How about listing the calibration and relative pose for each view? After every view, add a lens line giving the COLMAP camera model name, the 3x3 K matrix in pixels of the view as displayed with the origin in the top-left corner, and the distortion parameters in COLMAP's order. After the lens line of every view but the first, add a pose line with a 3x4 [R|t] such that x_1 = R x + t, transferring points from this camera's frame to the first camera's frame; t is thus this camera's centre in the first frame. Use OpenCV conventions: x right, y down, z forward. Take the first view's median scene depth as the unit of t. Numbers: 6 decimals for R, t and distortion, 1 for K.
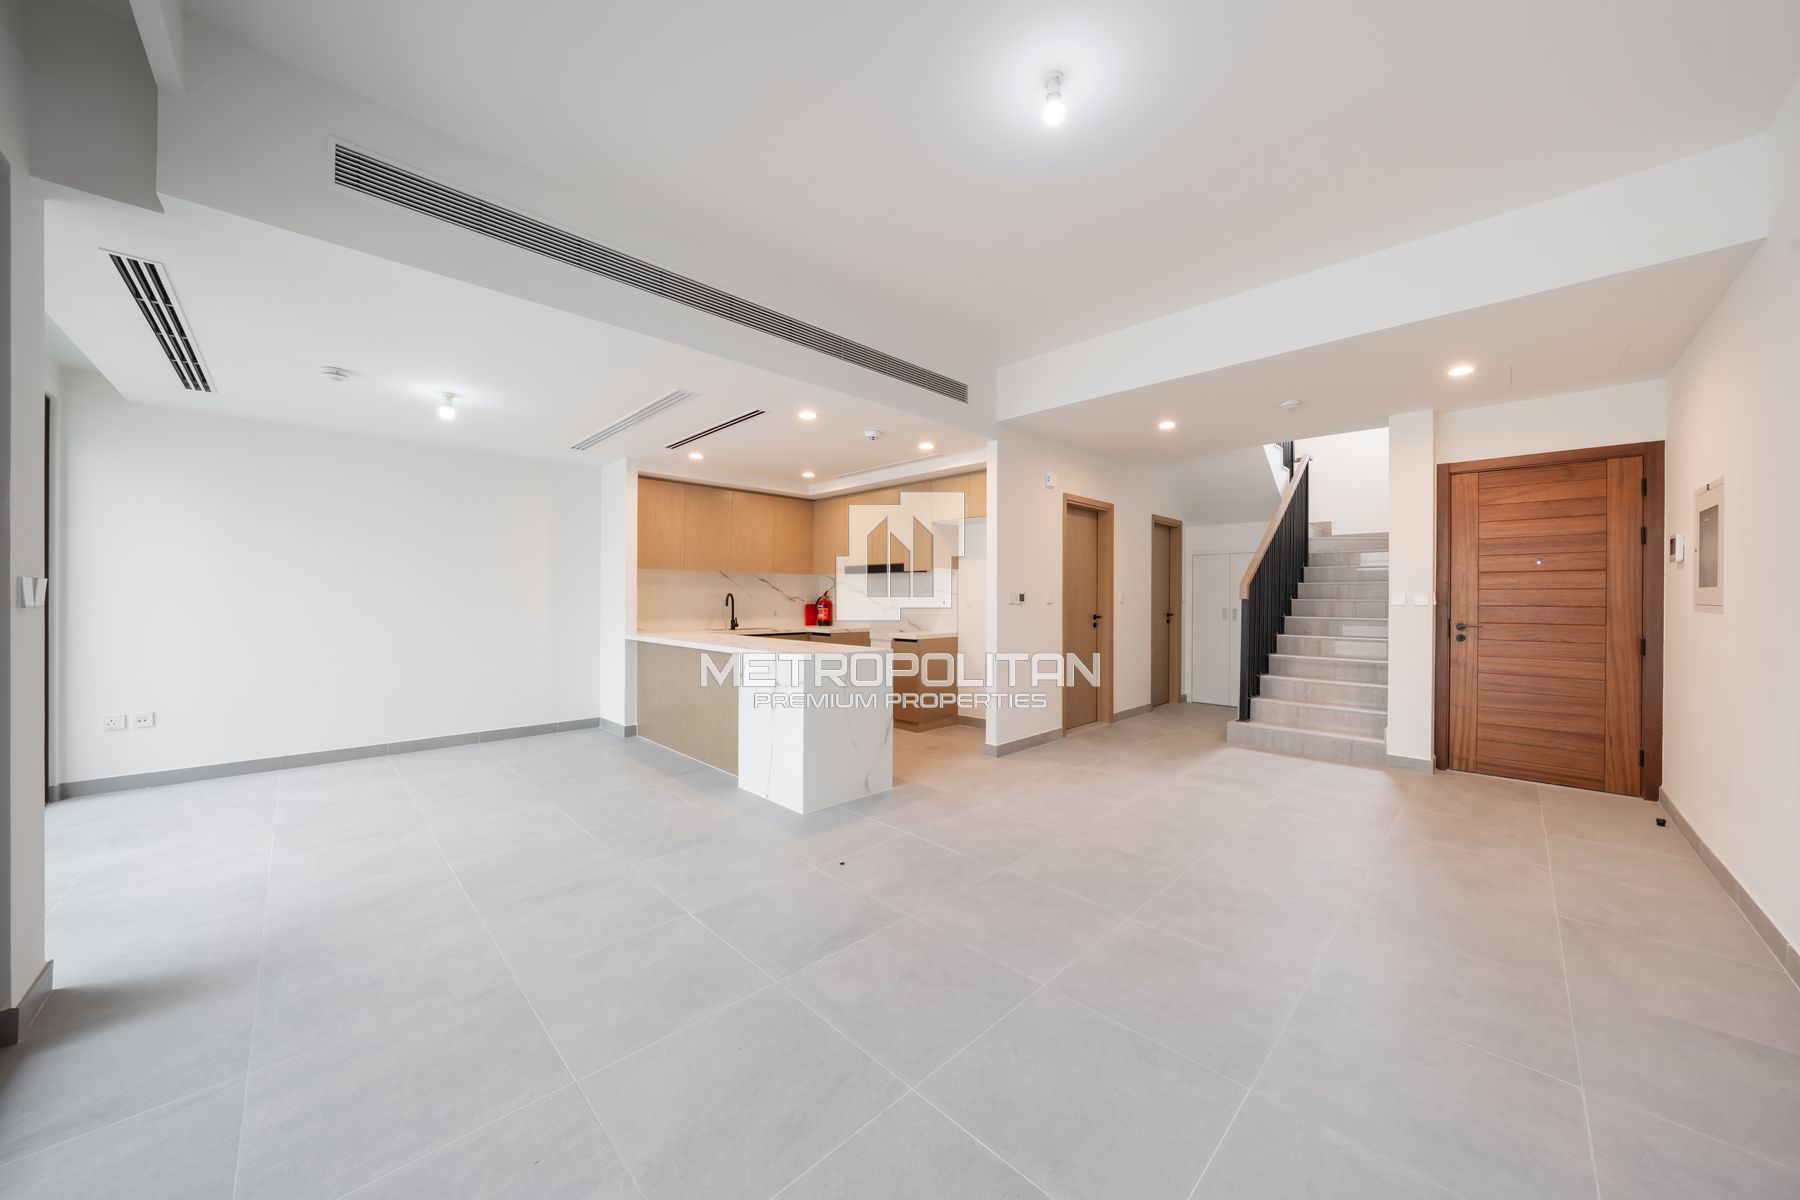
lens RADIAL K [[622.3, 0, 909.0], [0, 622.3, 599.1], [0, 0, 1]] dist [-0.027482, 0.006071]
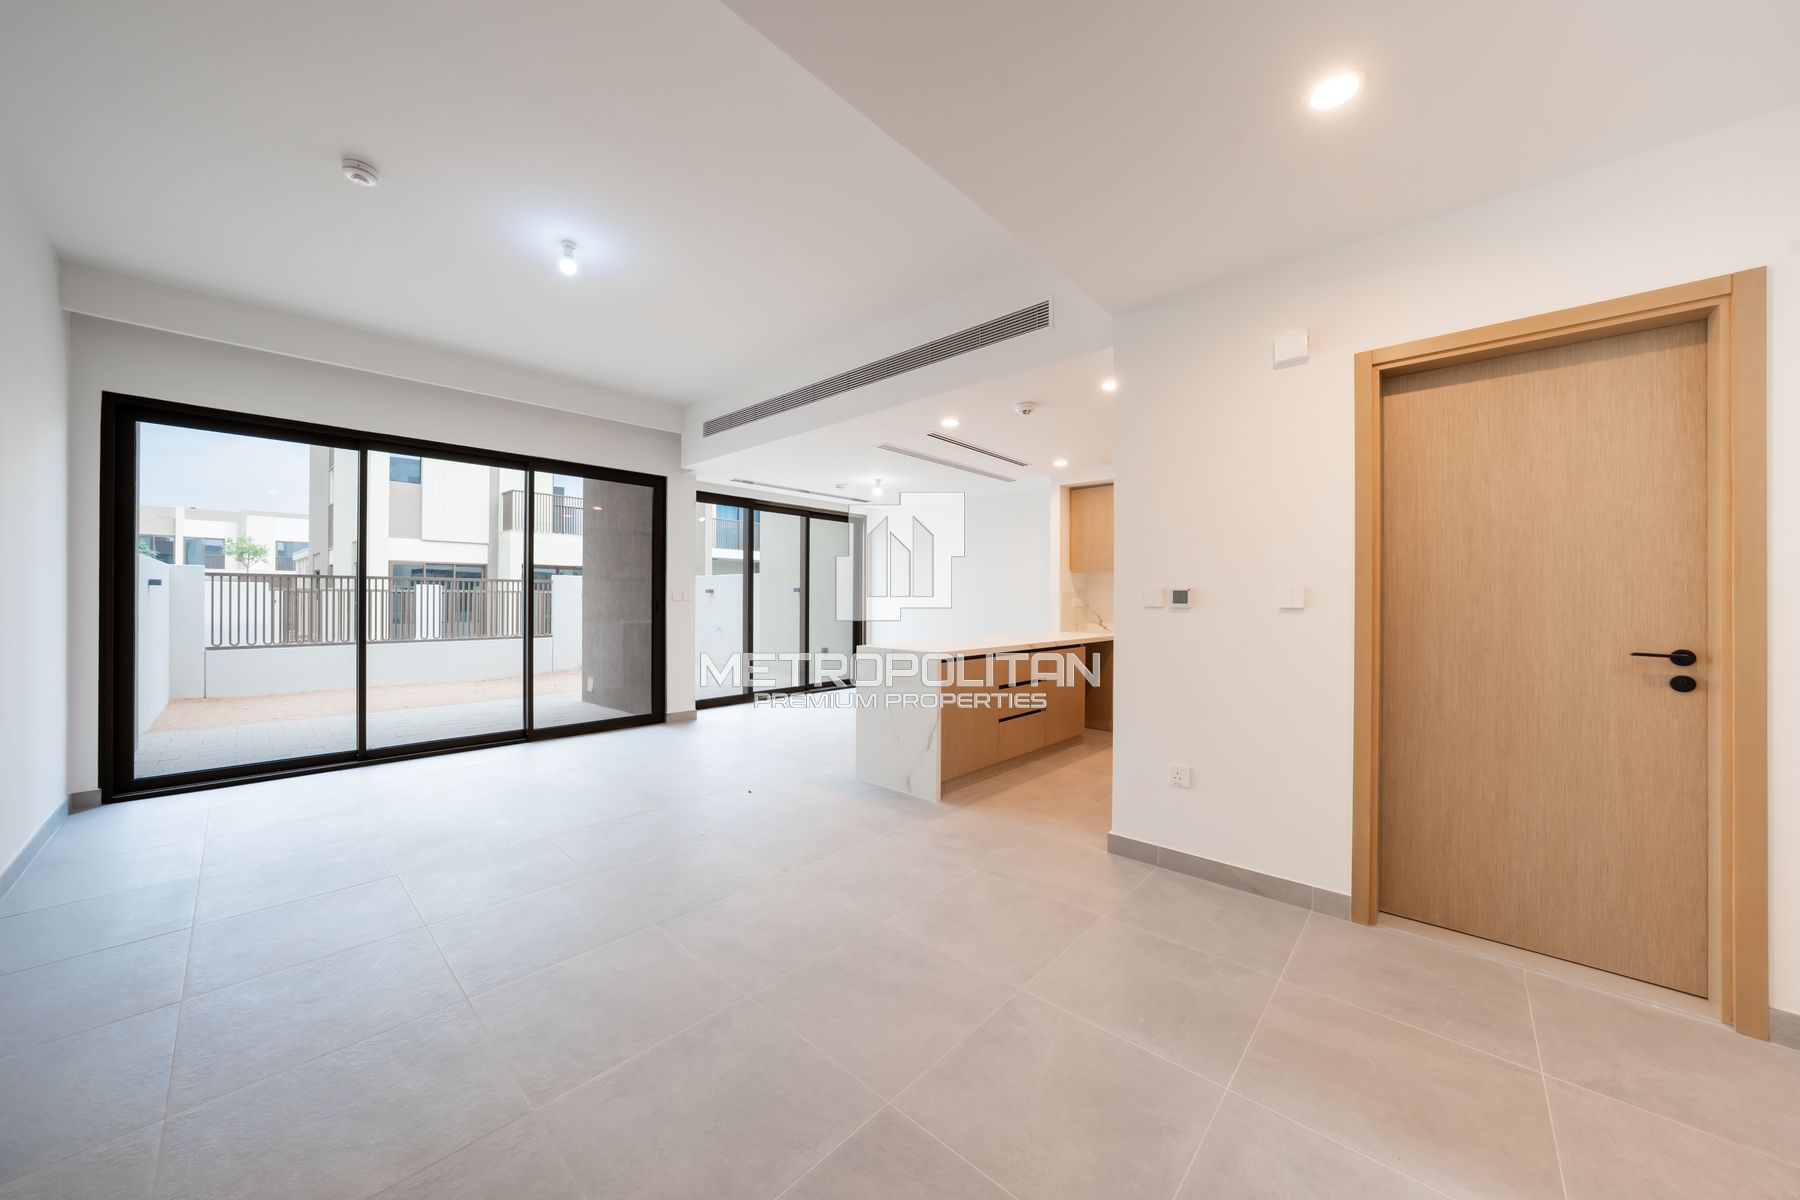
lens RADIAL K [[622.3, 0, 909.1], [0, 622.3, 596.9], [0, 0, 1]] dist [-0.027482, 0.006071]
pose [[0.046464, -0.005129, -0.998907, 0.852610], [-0.005144, 0.999972, -0.005373, 0.002183], [0.998907, 0.005388, 0.046436, 0.862913]]
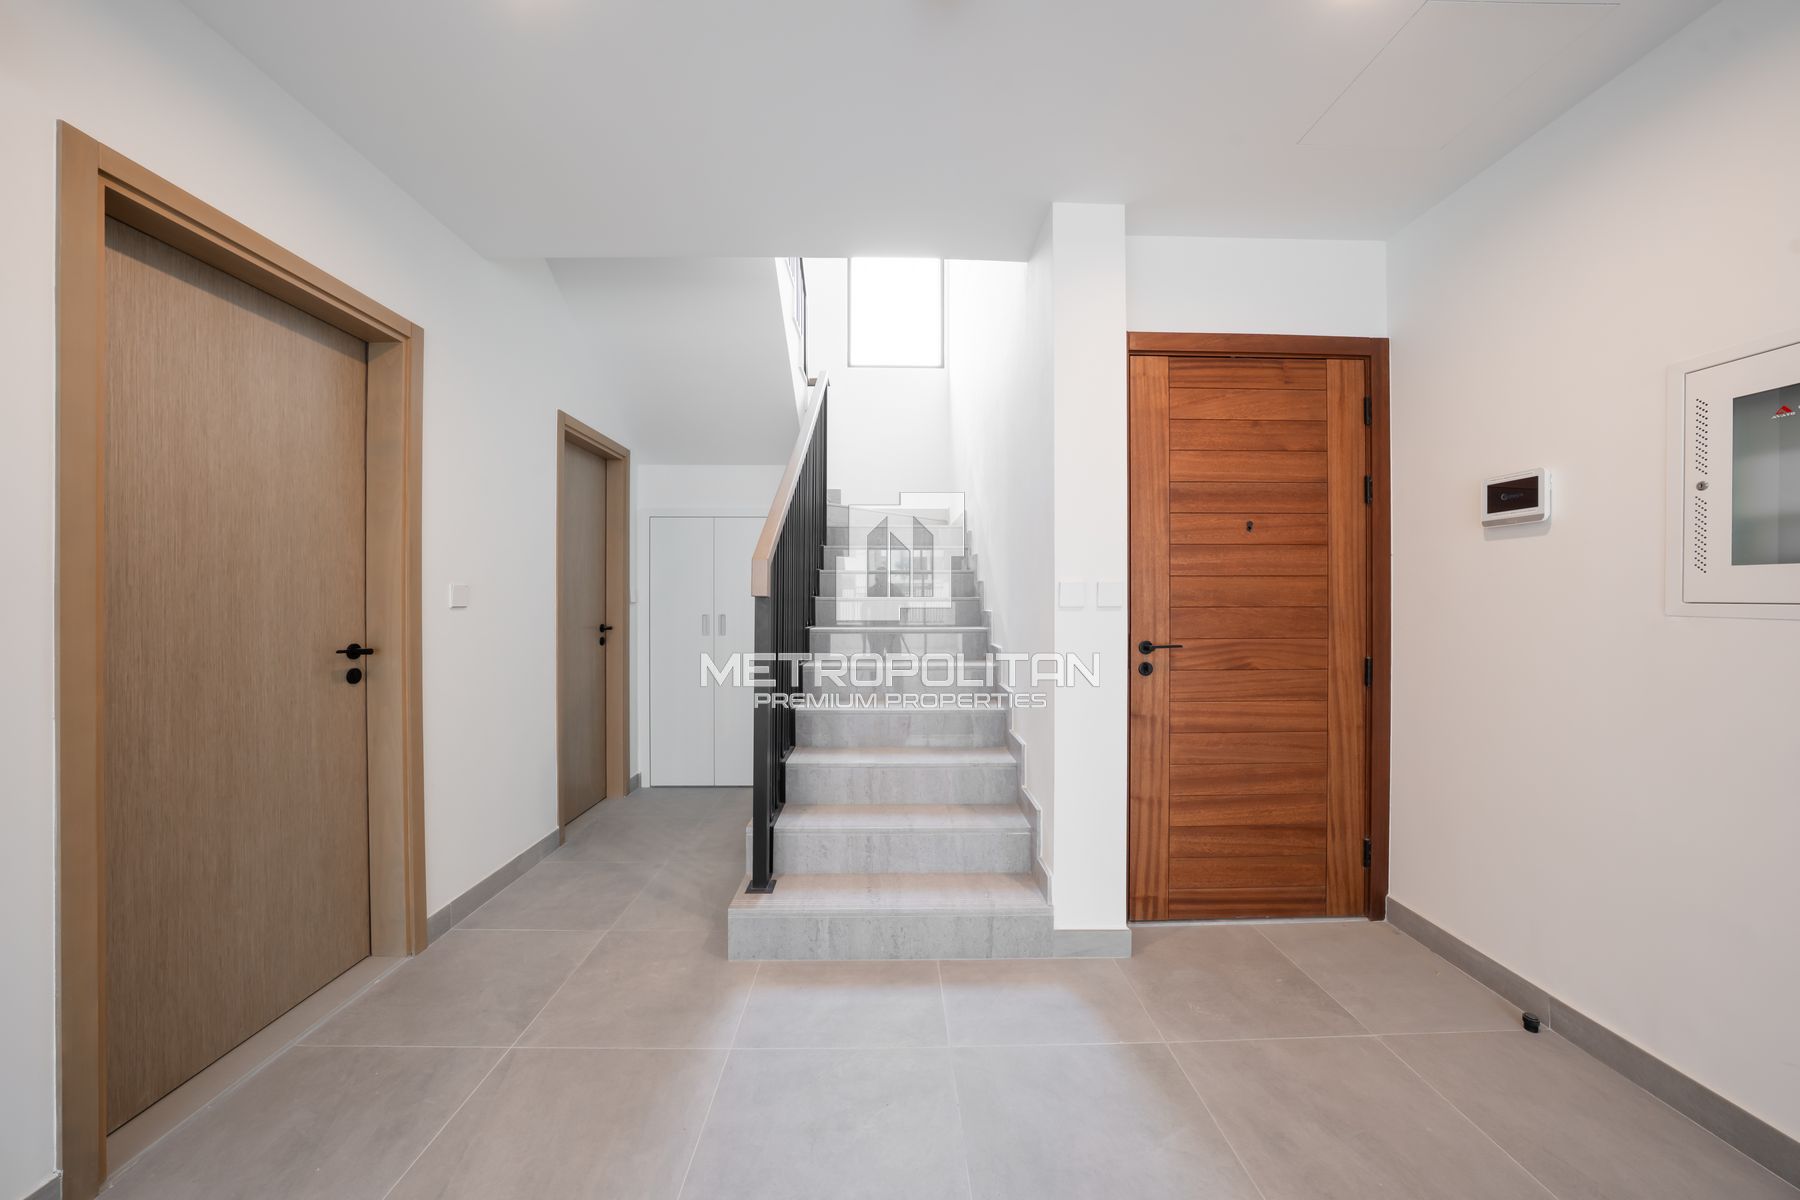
lens RADIAL K [[622.3, 0, 894.7], [0, 622.3, 599.7], [0, 0, 1]] dist [-0.027482, 0.006071]
pose [[0.705531, -0.005542, 0.708657, 0.395177], [0.004785, 0.999984, 0.003057, 0.001653], [-0.708663, 0.001235, 0.705546, 0.815790]]
